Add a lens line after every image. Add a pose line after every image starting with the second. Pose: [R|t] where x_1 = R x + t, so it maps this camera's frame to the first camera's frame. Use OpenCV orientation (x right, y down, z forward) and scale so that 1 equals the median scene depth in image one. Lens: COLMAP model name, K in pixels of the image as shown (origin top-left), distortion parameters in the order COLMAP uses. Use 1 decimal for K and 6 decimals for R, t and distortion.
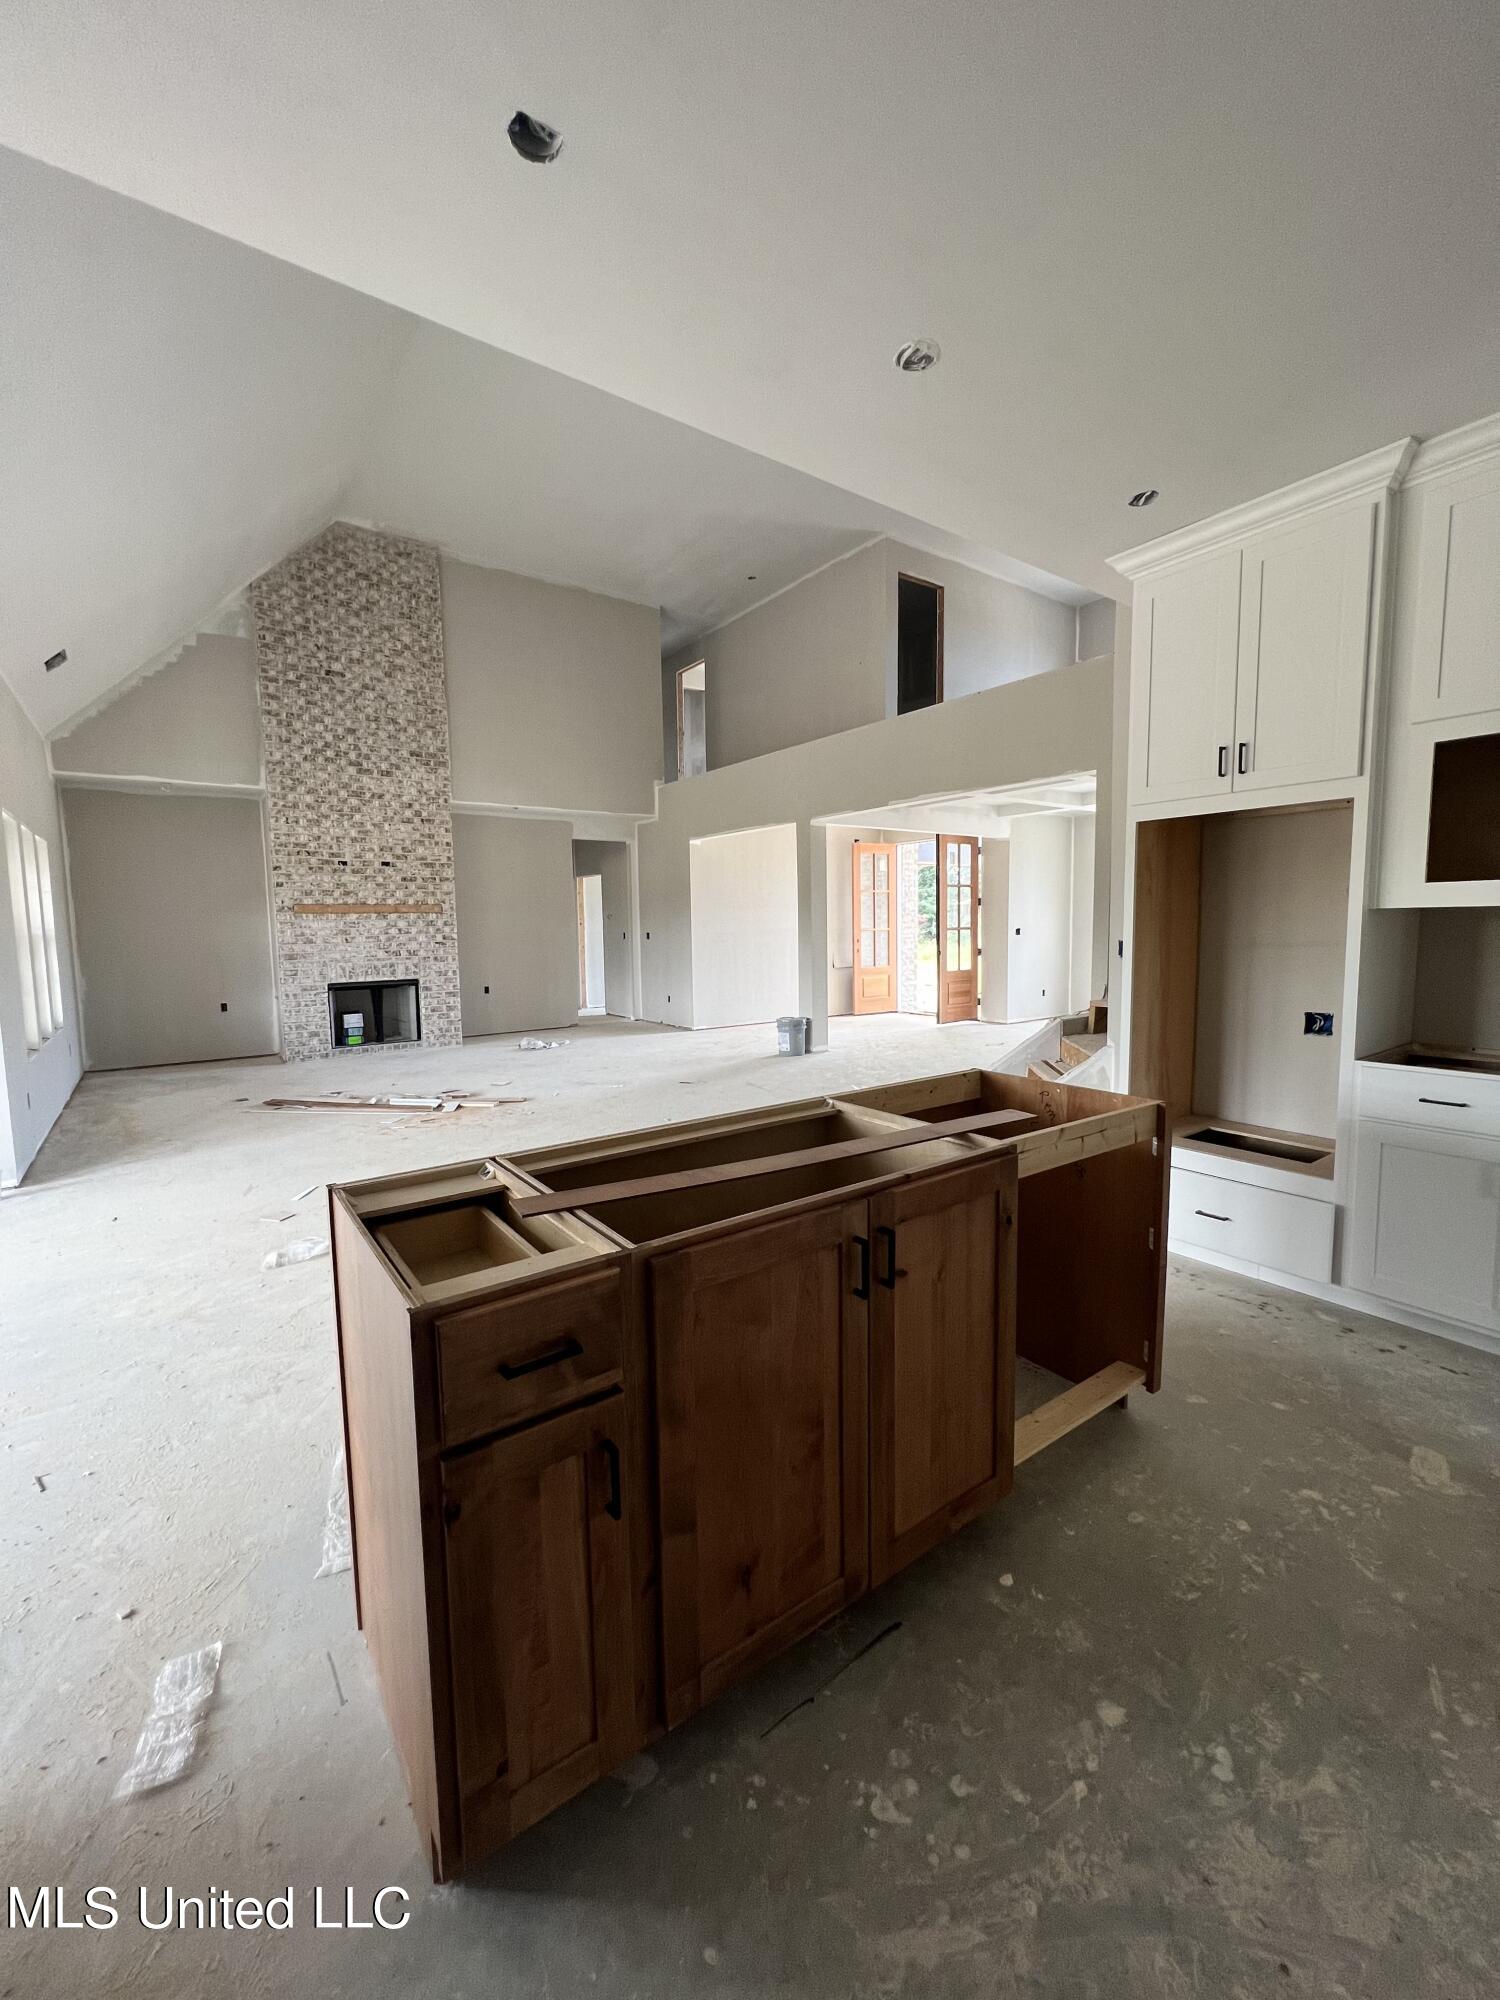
lens RADIAL K [[807.8, 0, 754.7], [0, 807.8, 999.6], [0, 0, 1]] dist [-0.000757, -0.000097]
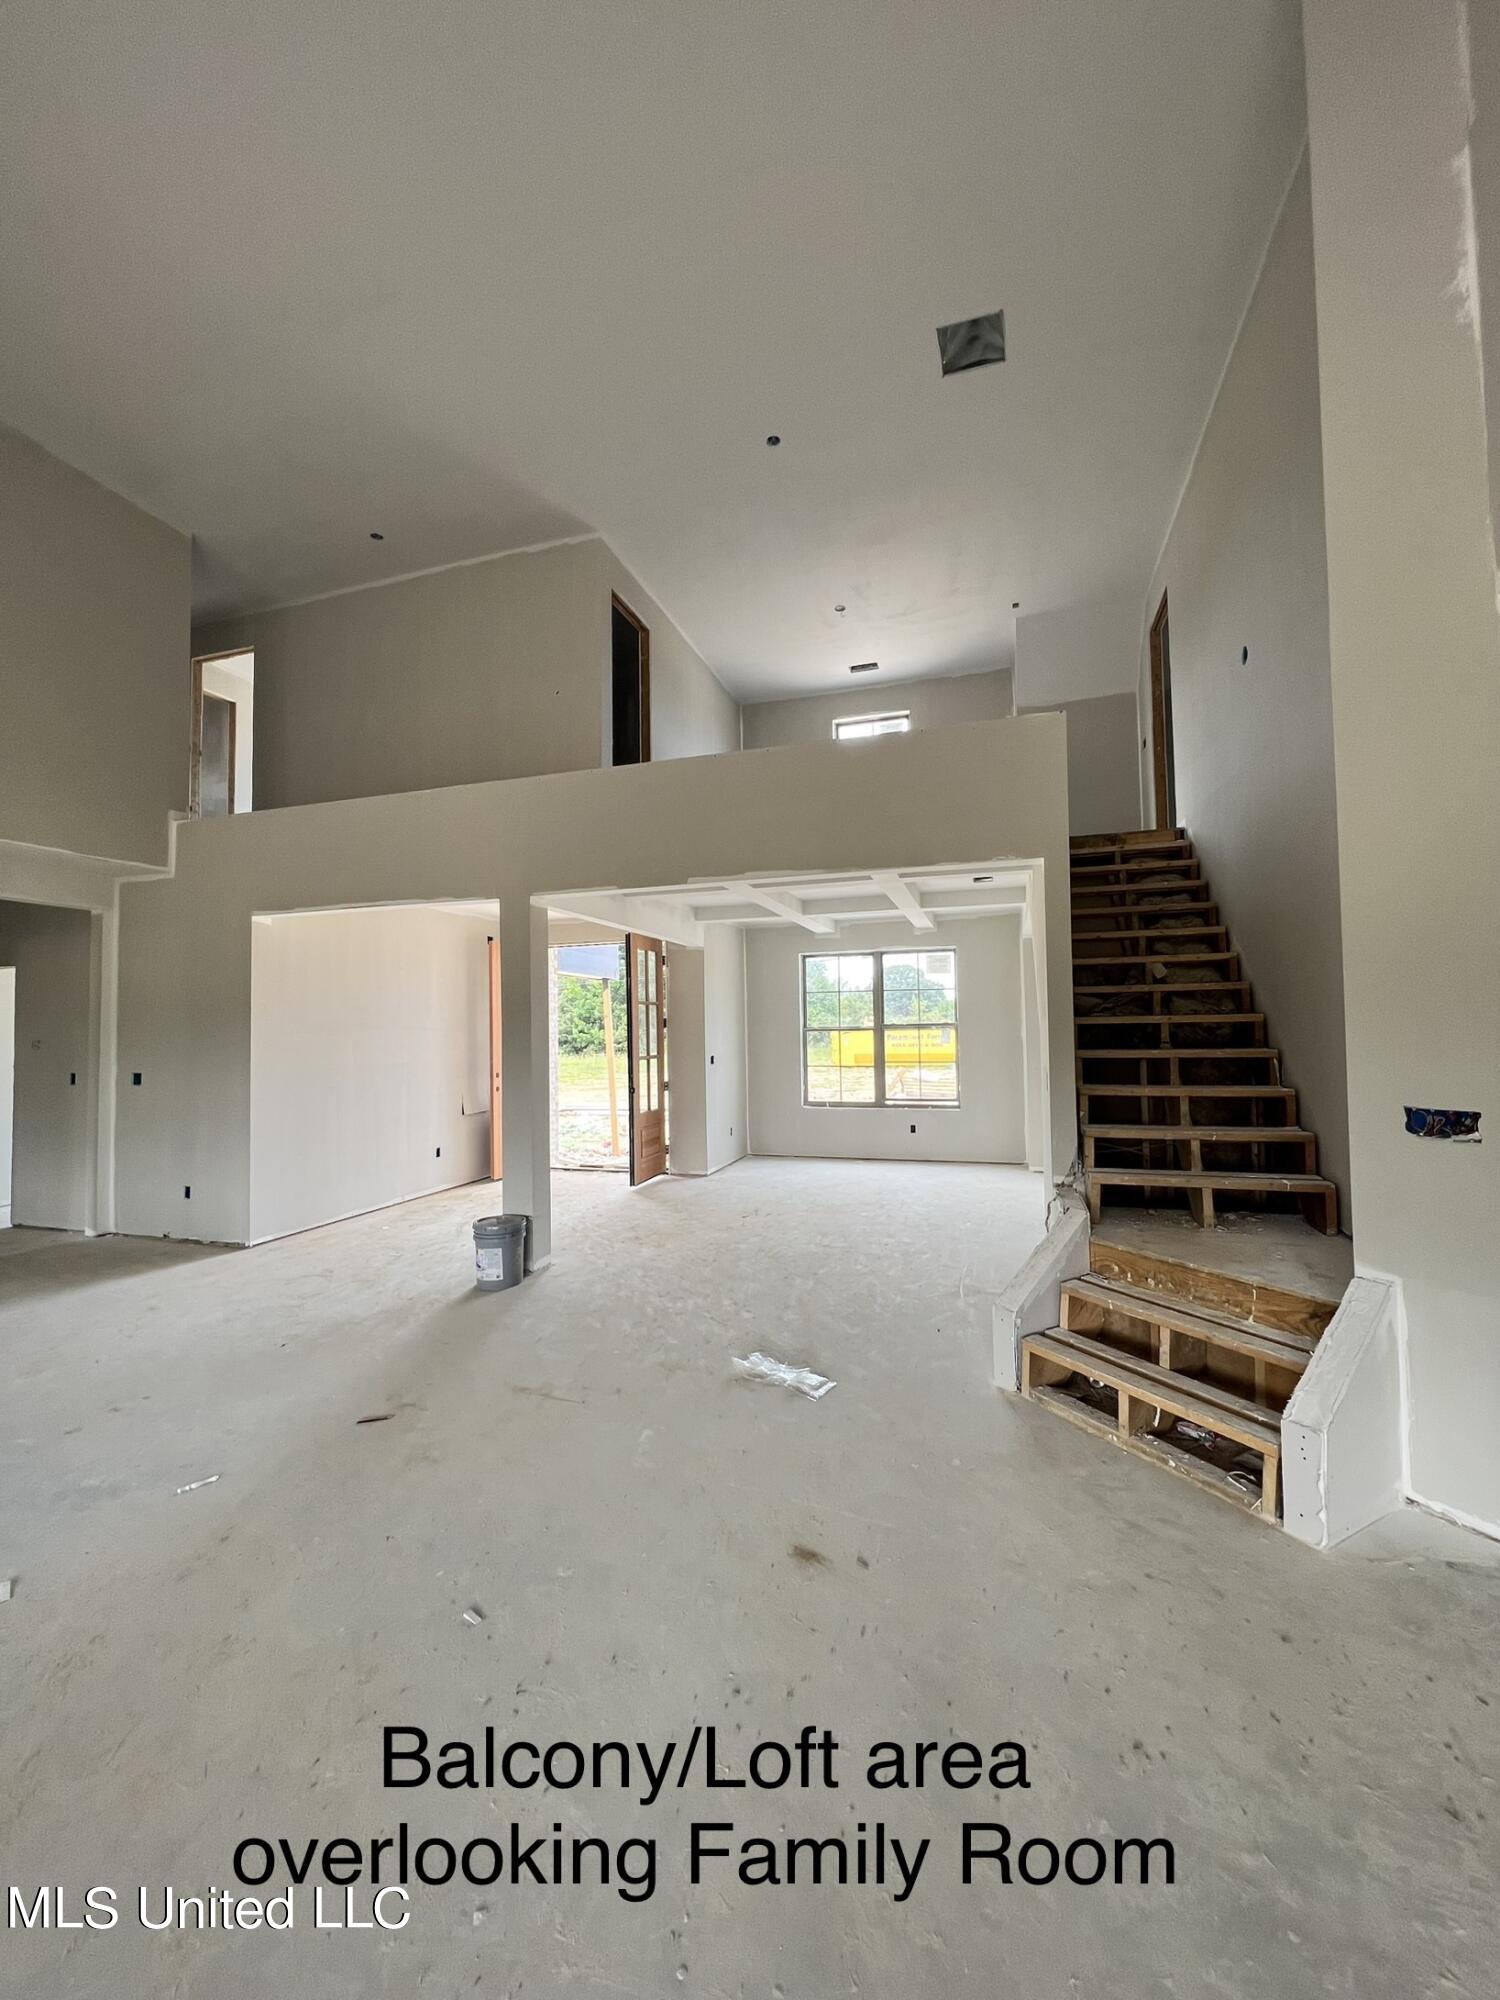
lens RADIAL K [[807.8, 0, 744.6], [0, 807.8, 993.4], [0, 0, 1]] dist [-0.000757, -0.000097]
pose [[0.809296, 0.028995, 0.586686, -0.128824], [0.057494, 0.990075, -0.128241, -0.044055], [-0.584581, 0.137516, 0.799596, 0.318693]]
